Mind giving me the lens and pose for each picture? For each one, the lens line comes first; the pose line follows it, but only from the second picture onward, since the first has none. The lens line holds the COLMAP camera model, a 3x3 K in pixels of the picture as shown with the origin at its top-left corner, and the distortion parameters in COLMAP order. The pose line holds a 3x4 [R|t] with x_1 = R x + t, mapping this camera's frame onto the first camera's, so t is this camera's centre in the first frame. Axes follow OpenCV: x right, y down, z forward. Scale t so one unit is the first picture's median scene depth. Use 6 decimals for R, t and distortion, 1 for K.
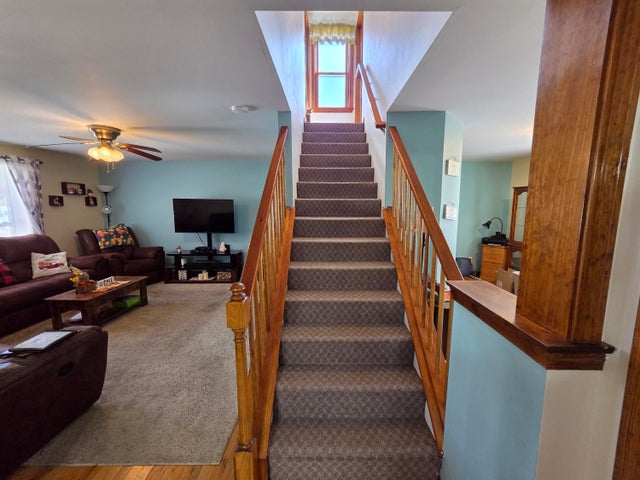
lens RADIAL K [[261.9, 0, 320.9], [0, 261.9, 241.7], [0, 0, 1]] dist [-0.007055, 0.001690]
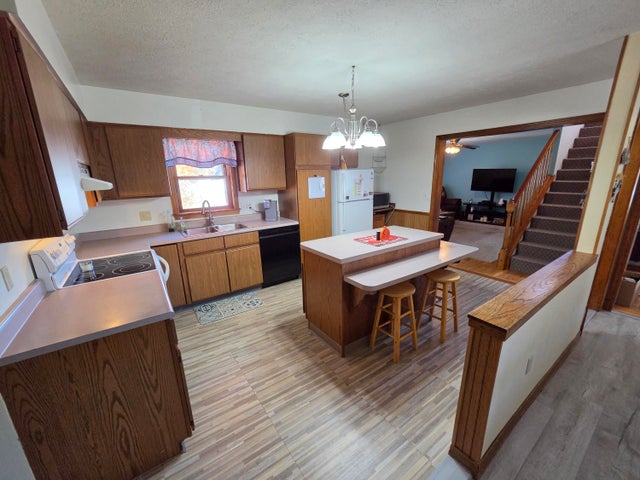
lens RADIAL K [[261.9, 0, 323.0], [0, 261.9, 243.5], [0, 0, 1]] dist [-0.007055, 0.001690]
pose [[0.589388, 0.196138, -0.783678, 0.277527], [-0.087813, 0.979885, 0.179203, 0.090635], [0.803063, -0.036803, 0.594756, -0.829951]]
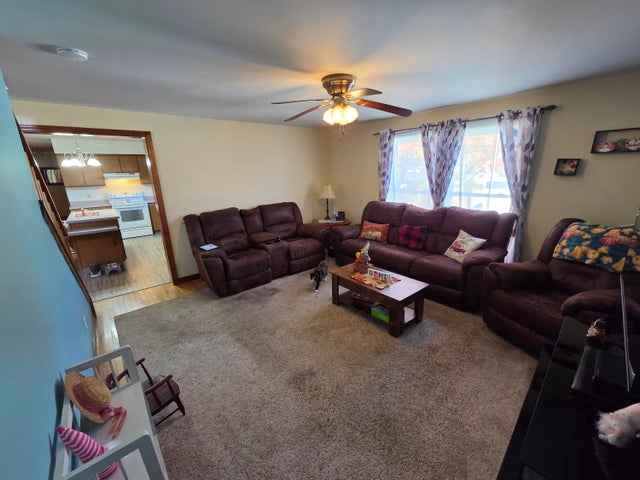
lens RADIAL K [[261.9, 0, 318.1], [0, 261.9, 242.8], [0, 0, 1]] dist [-0.007055, 0.001690]
pose [[-0.747502, 0.197085, -0.634349, -0.138677], [-0.064470, 0.928938, 0.364579, -0.179851], [0.661124, 0.313420, -0.681677, 1.106676]]
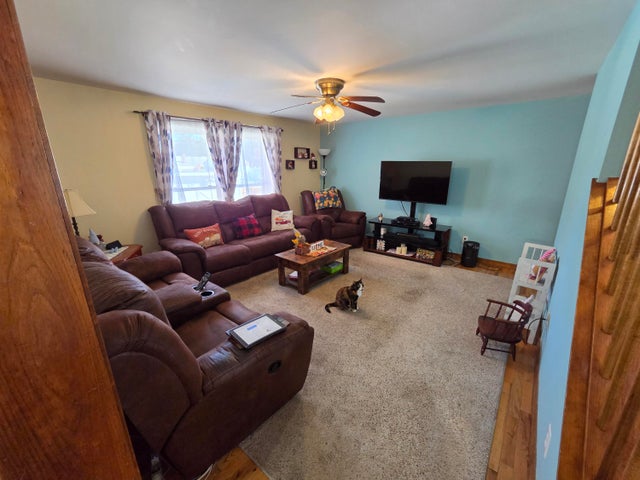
lens RADIAL K [[261.9, 0, 324.3], [0, 261.9, 242.7], [0, 0, 1]] dist [-0.007055, 0.001690]
pose [[0.778998, 0.174403, -0.602284, -0.140685], [-0.084504, 0.980978, 0.174762, -0.033289], [0.621306, -0.085244, 0.778917, 0.163293]]
